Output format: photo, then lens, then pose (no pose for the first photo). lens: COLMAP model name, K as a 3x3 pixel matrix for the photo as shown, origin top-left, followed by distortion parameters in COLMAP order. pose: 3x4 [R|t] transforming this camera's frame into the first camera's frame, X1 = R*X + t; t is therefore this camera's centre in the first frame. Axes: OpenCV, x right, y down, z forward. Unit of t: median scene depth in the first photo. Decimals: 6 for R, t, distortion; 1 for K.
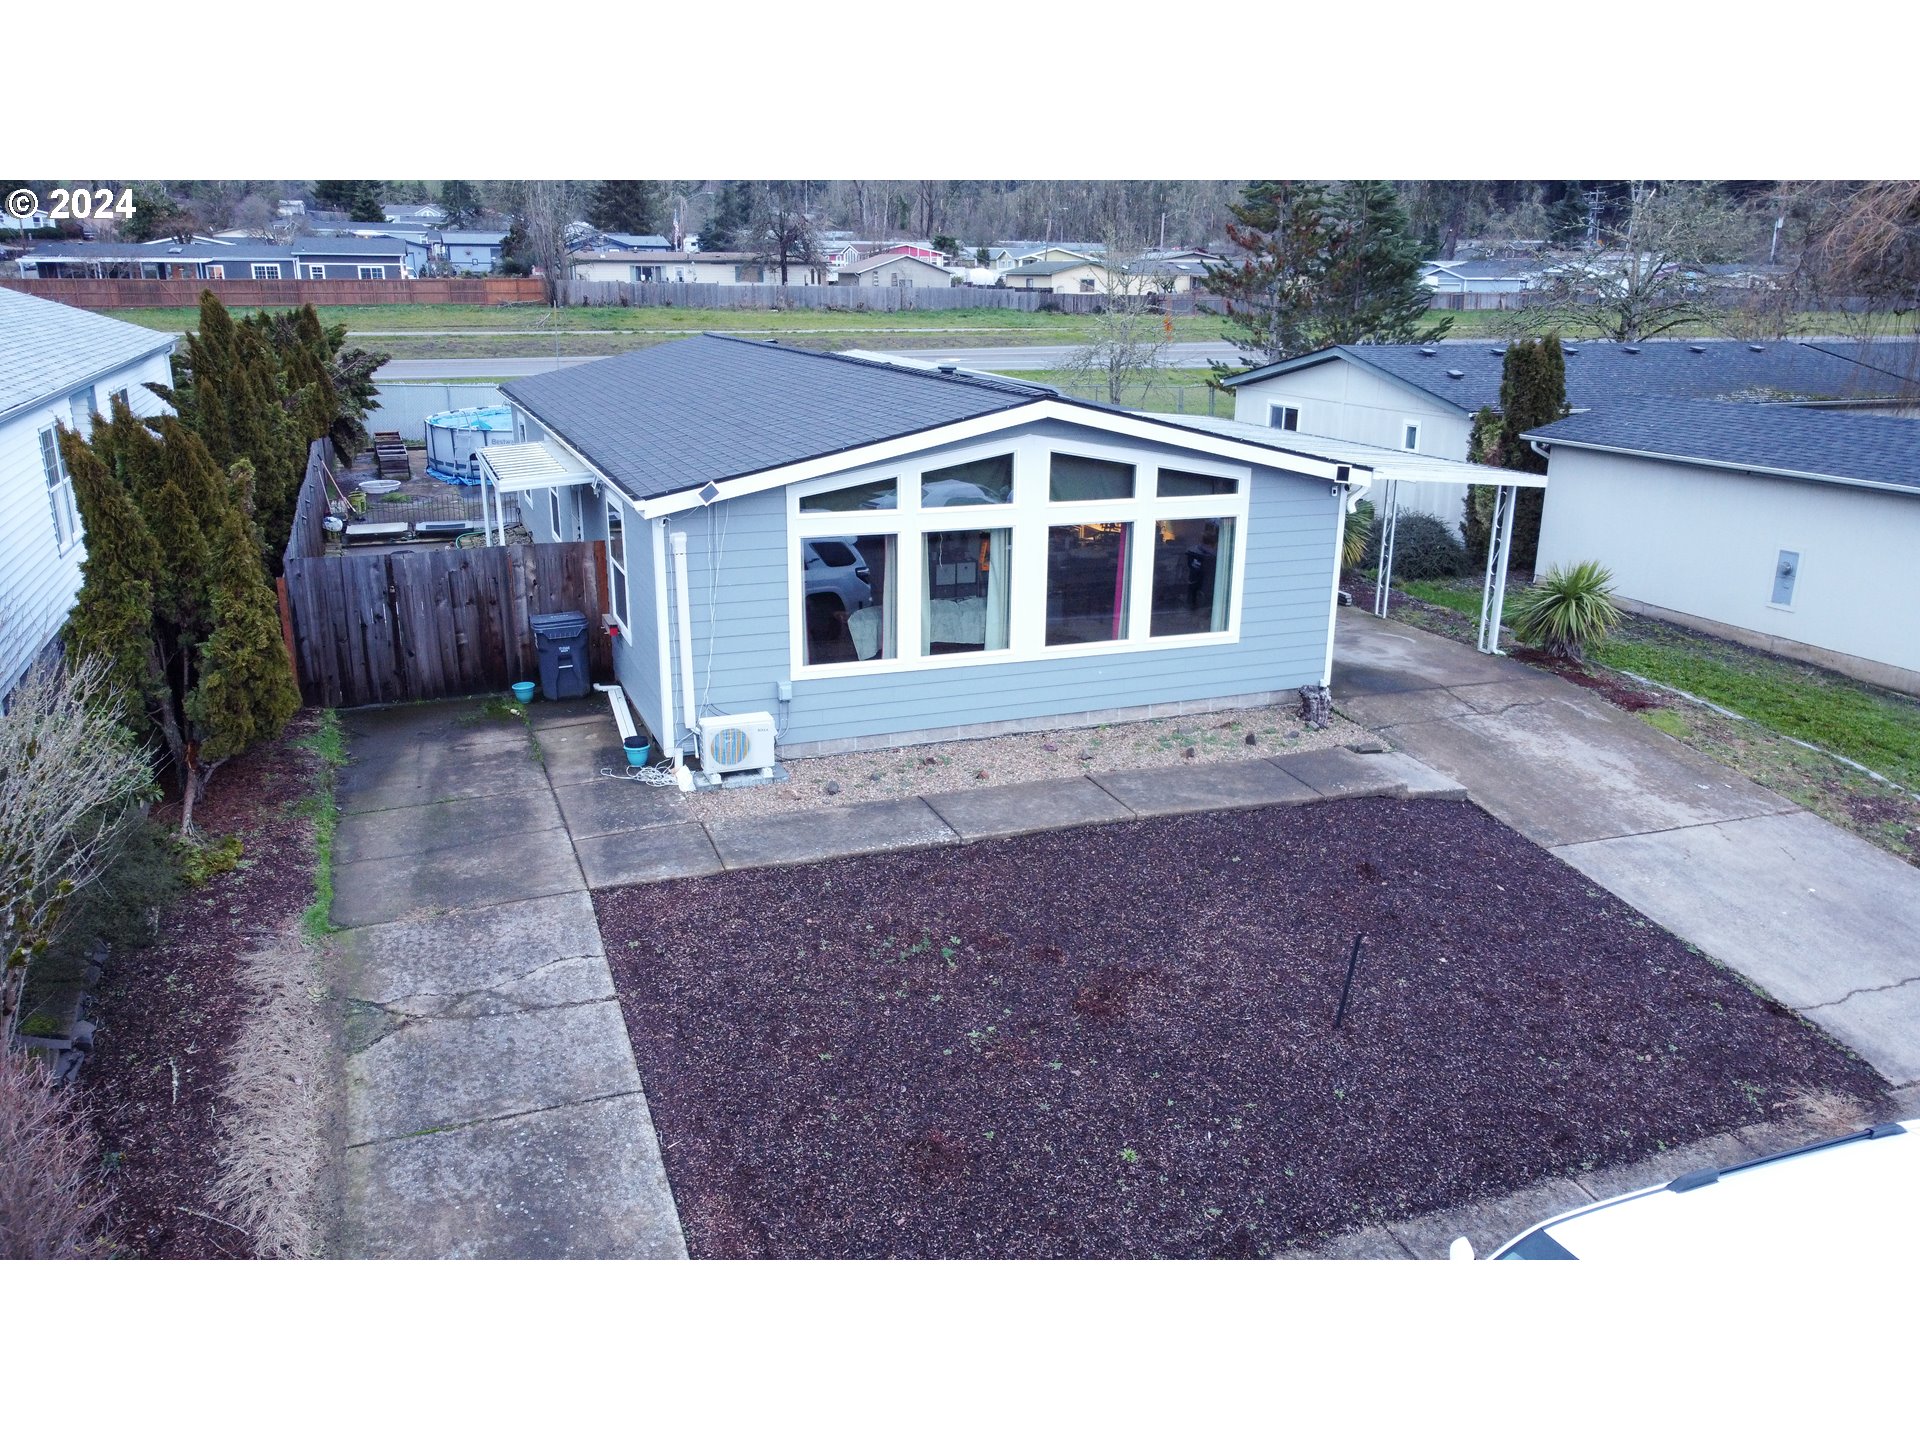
lens RADIAL K [[1446.7, 0, 960.0], [0, 1446.7, 720.0], [0, 0, 1]] dist [0.003390, -0.009117]
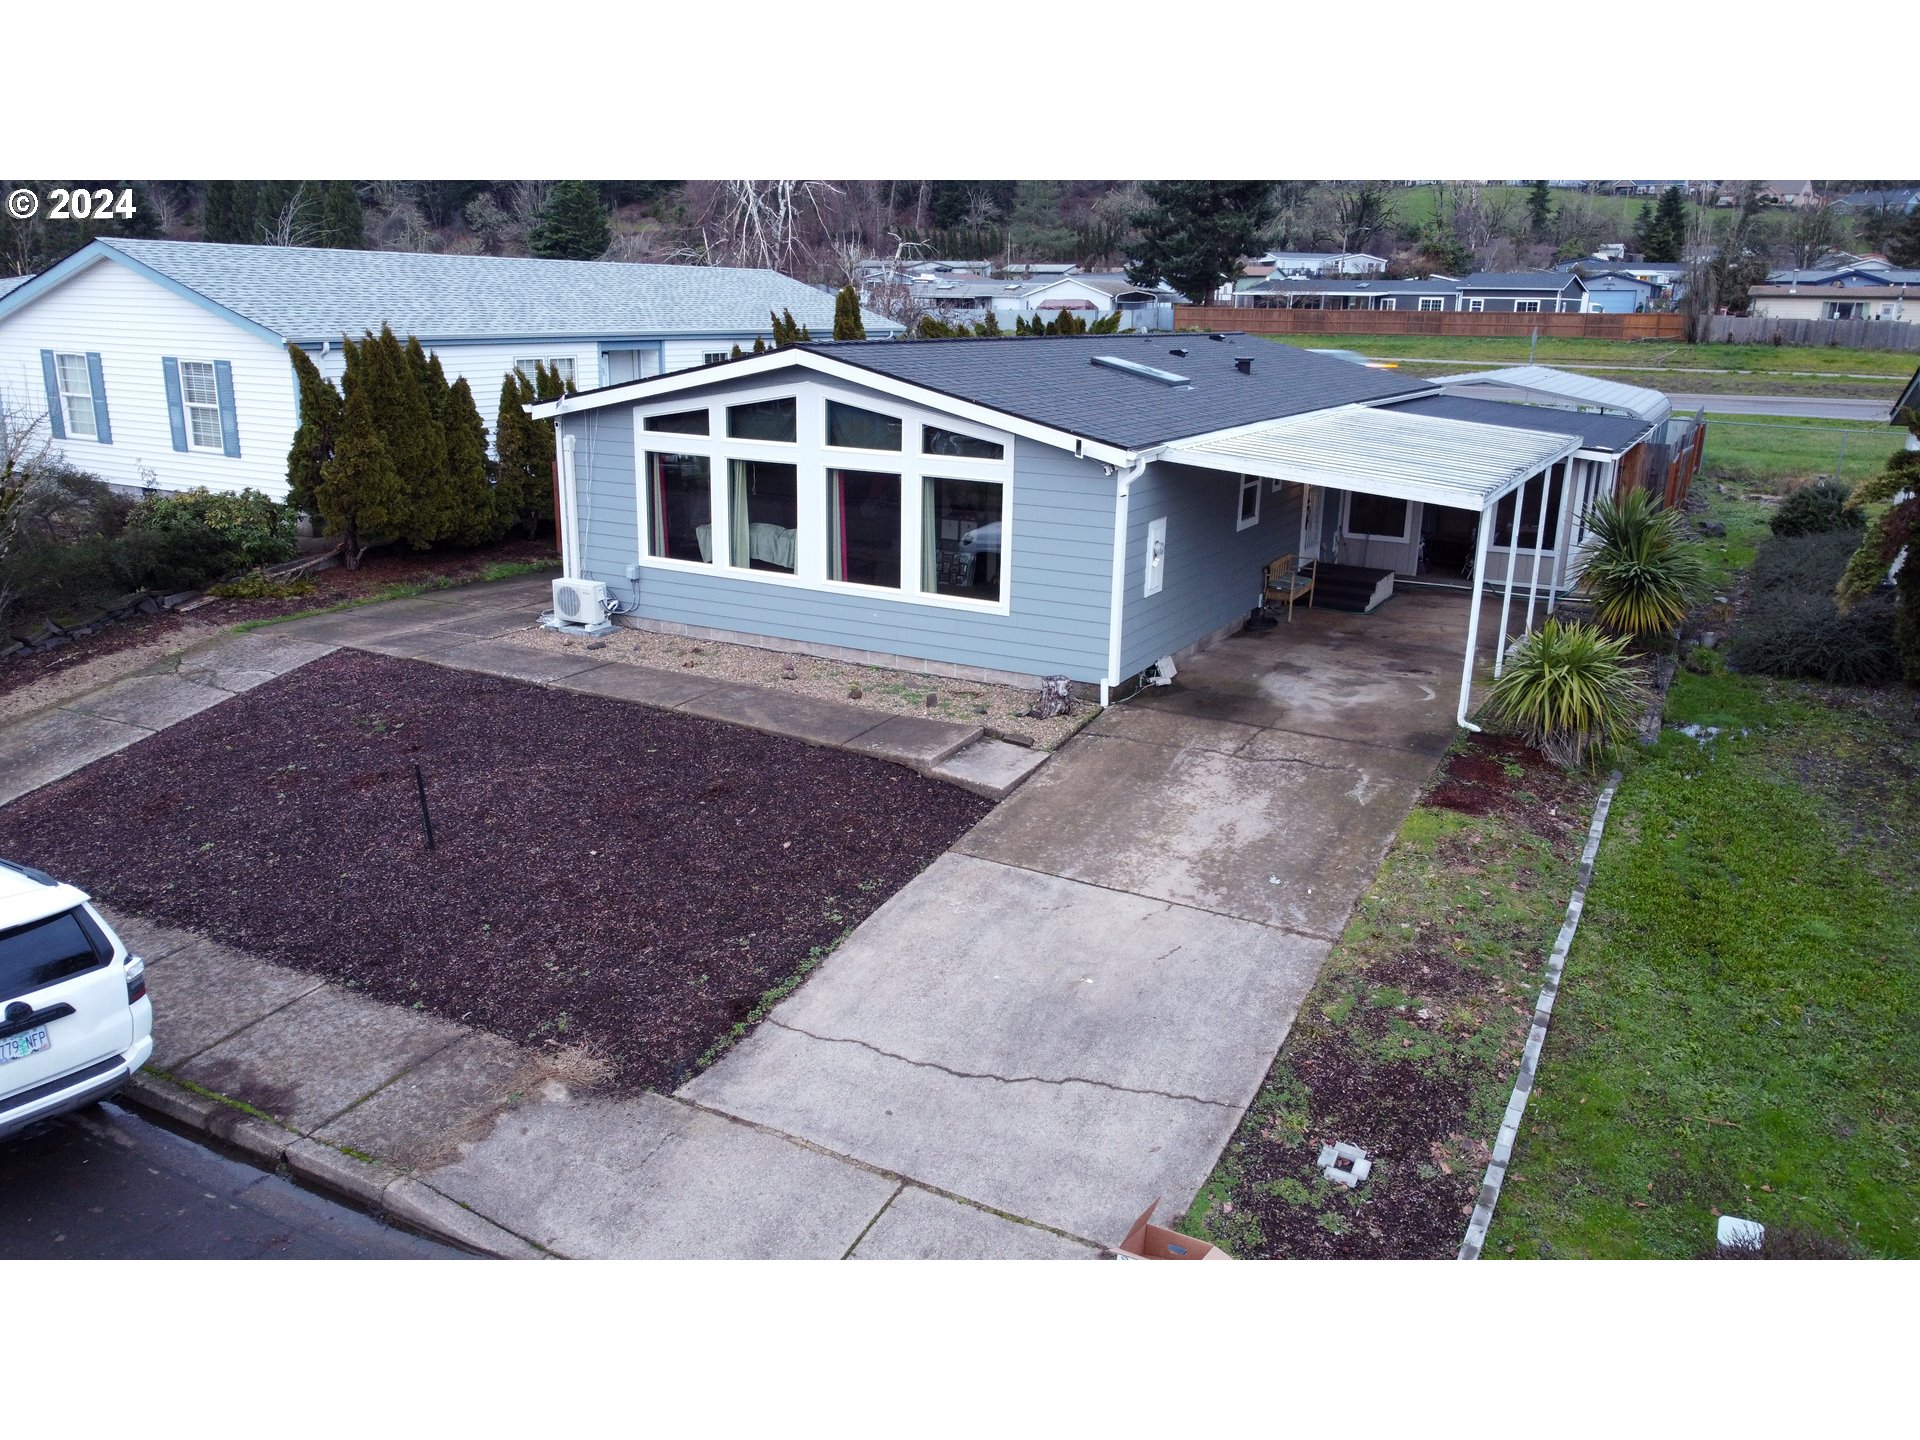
lens RADIAL K [[1446.7, 0, 960.0], [0, 1446.7, 720.0], [0, 0, 1]] dist [0.003390, -0.009117]
pose [[0.646110, 0.215652, -0.732145, 0.957126], [-0.237395, 0.968455, 0.075758, -0.055298], [0.725387, 0.124860, 0.676923, 0.350341]]
